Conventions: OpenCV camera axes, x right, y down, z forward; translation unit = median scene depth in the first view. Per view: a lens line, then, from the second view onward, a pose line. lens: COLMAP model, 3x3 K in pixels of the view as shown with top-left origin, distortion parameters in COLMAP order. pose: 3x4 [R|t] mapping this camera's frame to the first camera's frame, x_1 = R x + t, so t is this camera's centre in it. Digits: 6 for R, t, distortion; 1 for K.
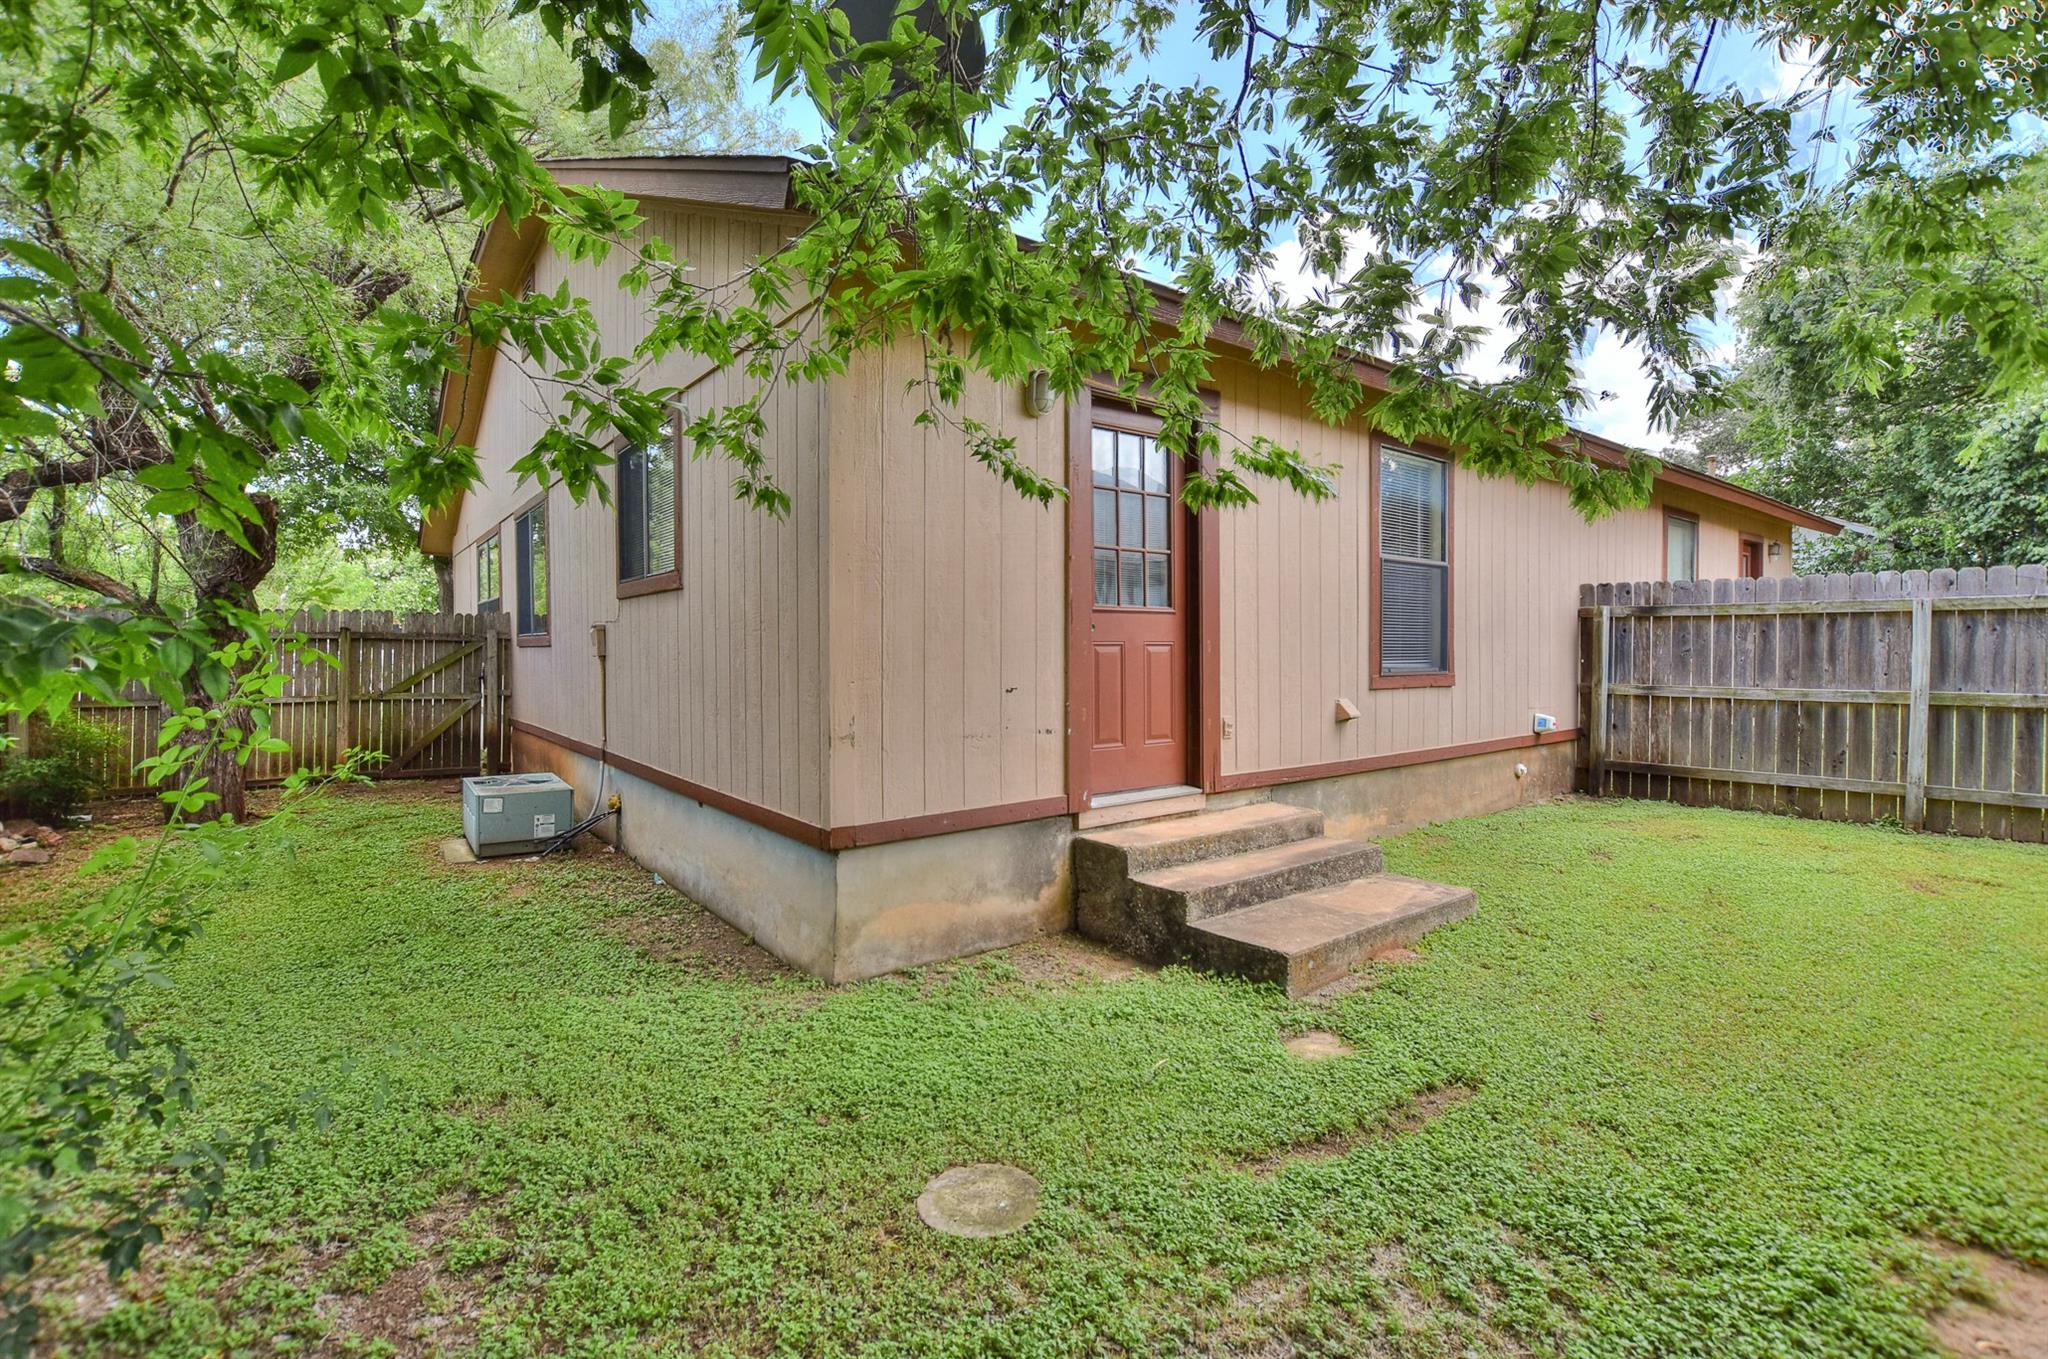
lens RADIAL K [[927.4, 0, 1025.0], [0, 927.4, 670.5], [0, 0, 1]] dist [-0.032325, 0.004512]
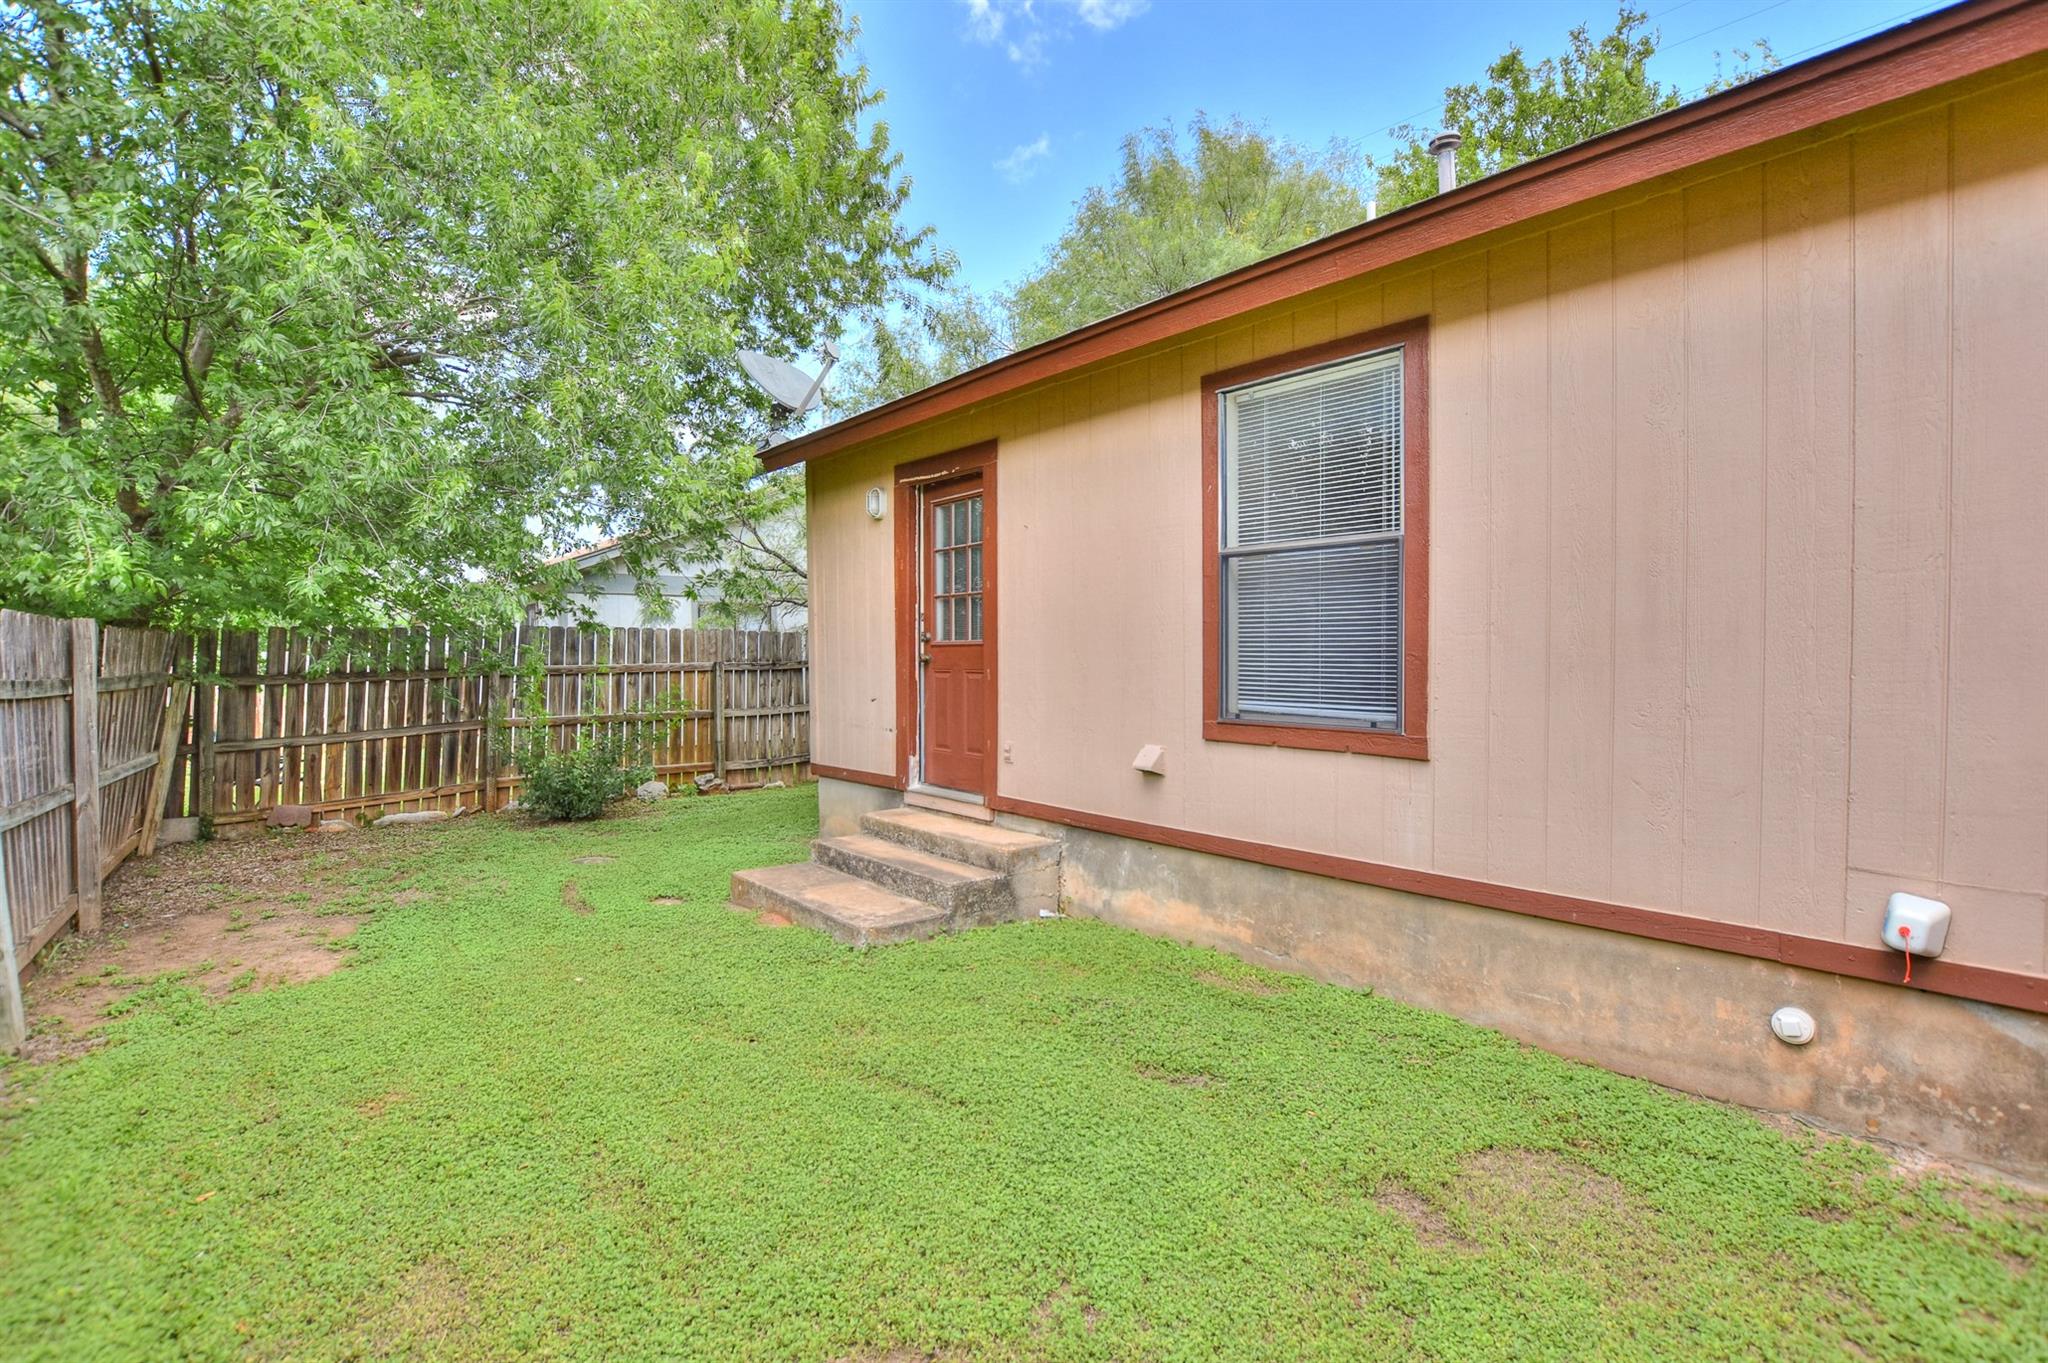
lens RADIAL K [[927.4, 0, 1010.4], [0, 927.4, 685.2], [0, 0, 1]] dist [-0.032325, 0.004512]
pose [[0.057778, 0.036504, -0.997662, 1.759059], [-0.028332, 0.998989, 0.034912, -0.069385], [0.997927, 0.026248, 0.058754, 1.304222]]
